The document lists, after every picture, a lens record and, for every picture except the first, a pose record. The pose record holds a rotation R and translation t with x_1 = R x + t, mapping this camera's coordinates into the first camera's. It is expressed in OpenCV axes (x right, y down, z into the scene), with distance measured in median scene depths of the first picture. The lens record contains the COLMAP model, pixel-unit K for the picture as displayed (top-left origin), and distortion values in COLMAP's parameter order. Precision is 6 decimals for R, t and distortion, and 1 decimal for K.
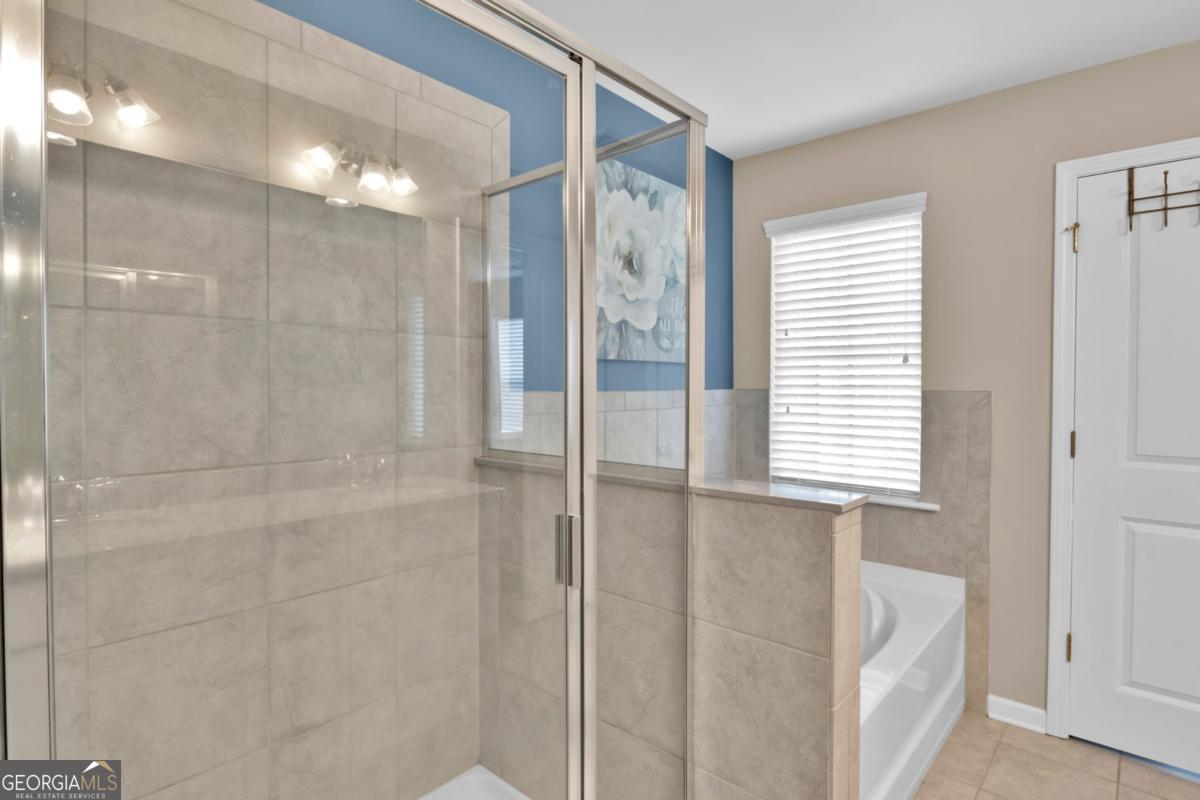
lens RADIAL K [[617.7, 0, 600.0], [0, 617.7, 400.0], [0, 0, 1]] dist [-0.032050, 0.000113]
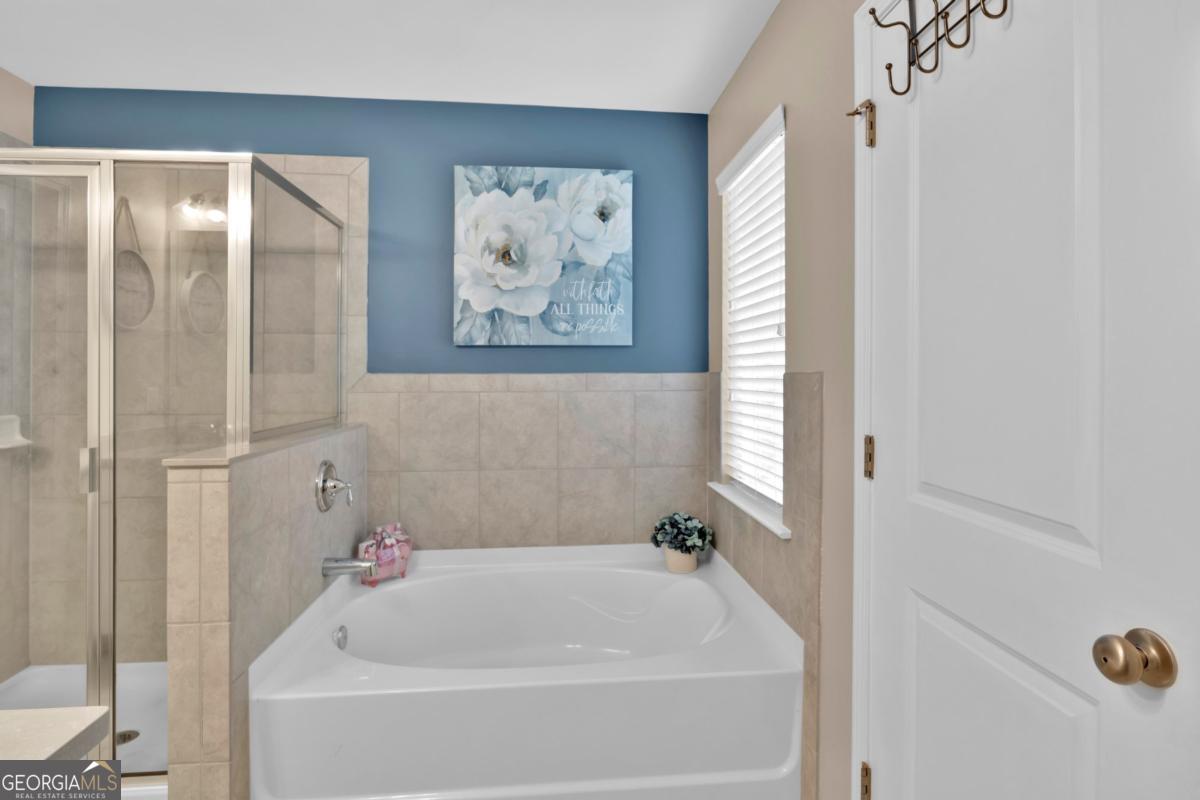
lens RADIAL K [[629.2, 0, 605.0], [0, 629.2, 367.8], [0, 0, 1]] dist [-0.003524, -0.000121]
pose [[0.737064, -0.009818, -0.675751, 0.917412], [-0.012895, 0.999508, -0.028587, 0.004212], [0.675699, 0.029784, 0.736575, 0.310266]]
